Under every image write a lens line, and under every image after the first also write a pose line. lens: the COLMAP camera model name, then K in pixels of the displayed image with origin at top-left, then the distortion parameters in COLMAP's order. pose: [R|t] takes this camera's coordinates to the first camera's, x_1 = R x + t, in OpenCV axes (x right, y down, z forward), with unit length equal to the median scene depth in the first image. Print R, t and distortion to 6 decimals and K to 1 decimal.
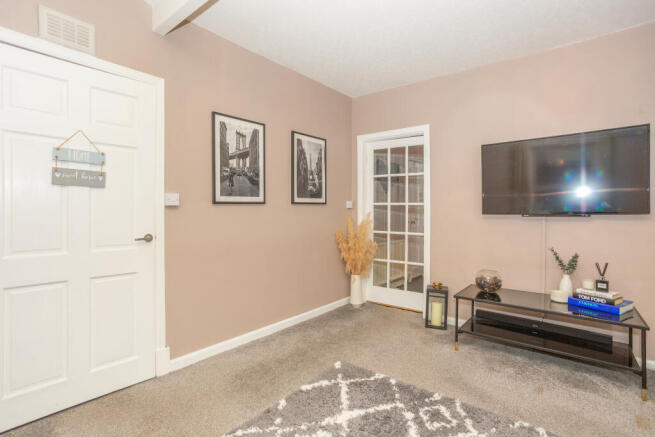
lens RADIAL K [[319.6, 0, 311.8], [0, 319.6, 215.6], [0, 0, 1]] dist [-0.016421, 0.004610]
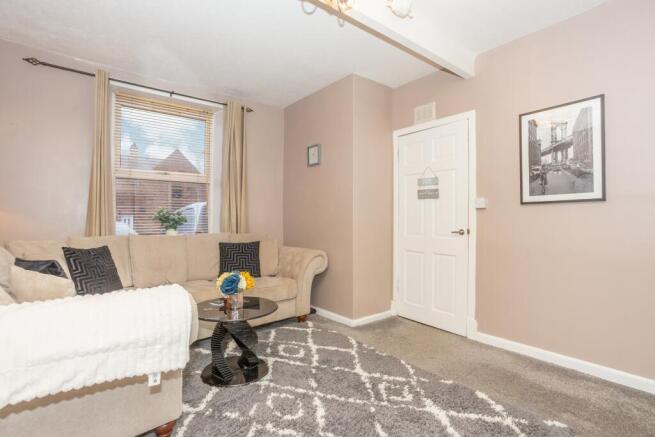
lens RADIAL K [[319.6, 0, 326.8], [0, 319.6, 215.4], [0, 0, 1]] dist [-0.016421, 0.004610]
pose [[-0.179725, -0.009480, -0.983671, 0.831059], [-0.014628, 0.999869, -0.006963, 0.014411], [0.983608, 0.013137, -0.179840, 0.590961]]
